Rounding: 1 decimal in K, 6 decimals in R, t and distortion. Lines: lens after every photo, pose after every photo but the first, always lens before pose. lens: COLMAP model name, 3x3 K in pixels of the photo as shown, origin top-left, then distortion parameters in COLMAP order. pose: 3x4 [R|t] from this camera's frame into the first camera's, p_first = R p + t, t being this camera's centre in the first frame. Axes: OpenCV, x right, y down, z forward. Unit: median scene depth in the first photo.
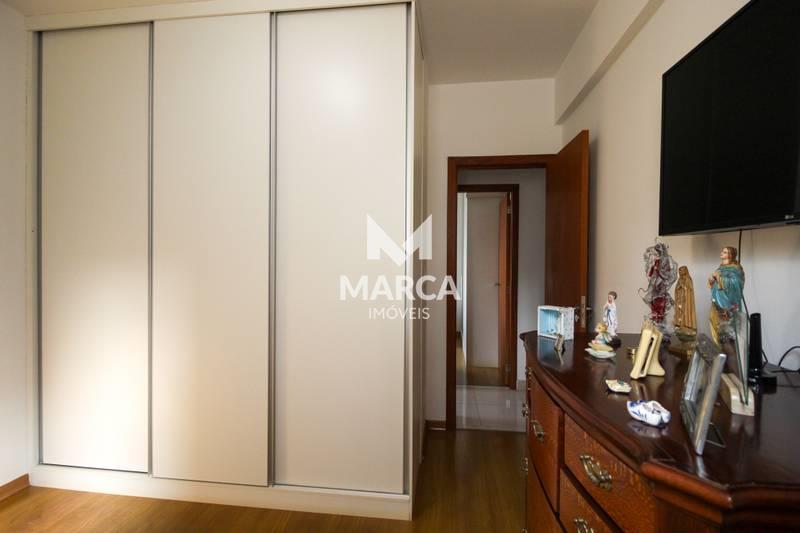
lens RADIAL K [[371.2, 0, 401.0], [0, 371.2, 266.9], [0, 0, 1]] dist [0.008971, -0.001087]
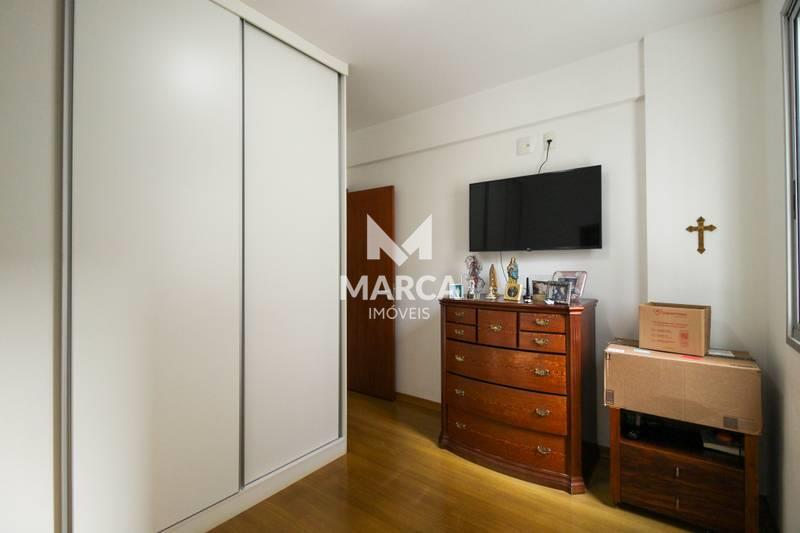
lens RADIAL K [[371.2, 0, 404.6], [0, 371.2, 264.1], [0, 0, 1]] dist [0.008971, -0.001087]
pose [[0.504636, -0.000693, 0.863332, -1.029774], [0.017788, 0.999796, -0.009595, 0.006480], [-0.863149, 0.020199, 0.504545, 0.118196]]
